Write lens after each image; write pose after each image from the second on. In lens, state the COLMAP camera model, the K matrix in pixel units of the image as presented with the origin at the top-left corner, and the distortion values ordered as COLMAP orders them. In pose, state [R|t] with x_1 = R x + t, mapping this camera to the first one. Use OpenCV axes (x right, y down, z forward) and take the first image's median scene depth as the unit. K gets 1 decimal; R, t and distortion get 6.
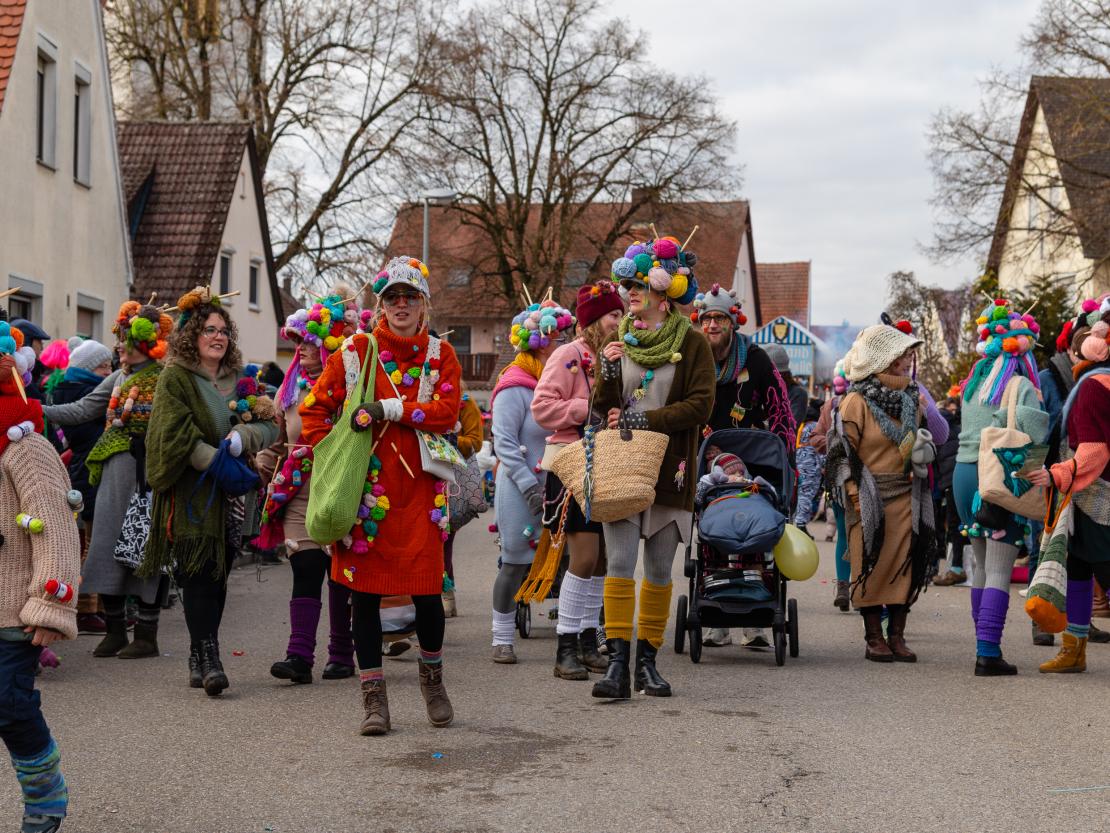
lens RADIAL K [[2304.8, 0, 558.2], [0, 2304.8, 415.4], [0, 0, 1]] dist [0.080169, 0.000000]
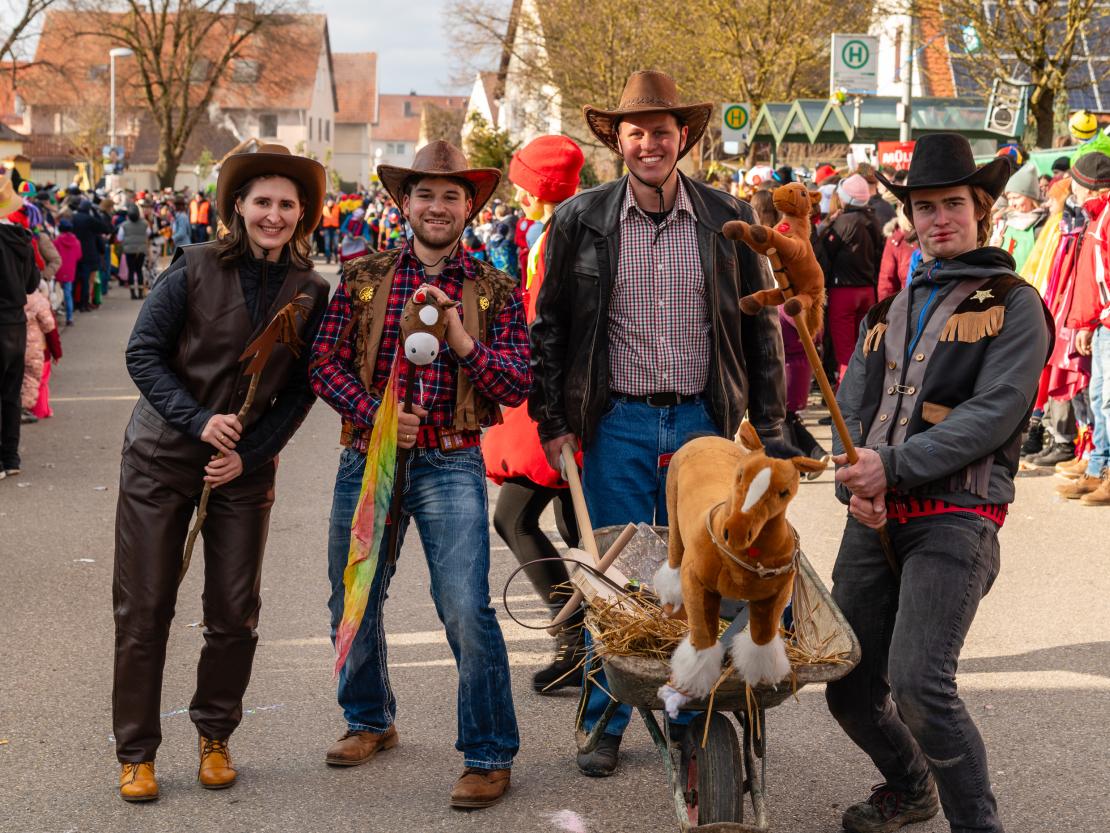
lens RADIAL K [[2304.8, 0, 545.6], [0, 2304.8, 411.8], [0, 0, 1]] dist [0.080169, 0.000000]
pose [[0.984609, -0.020701, 0.173540, -0.032743], [0.002265, 0.994388, 0.105767, -0.013337], [-0.174755, -0.103747, 0.979131, -0.406527]]
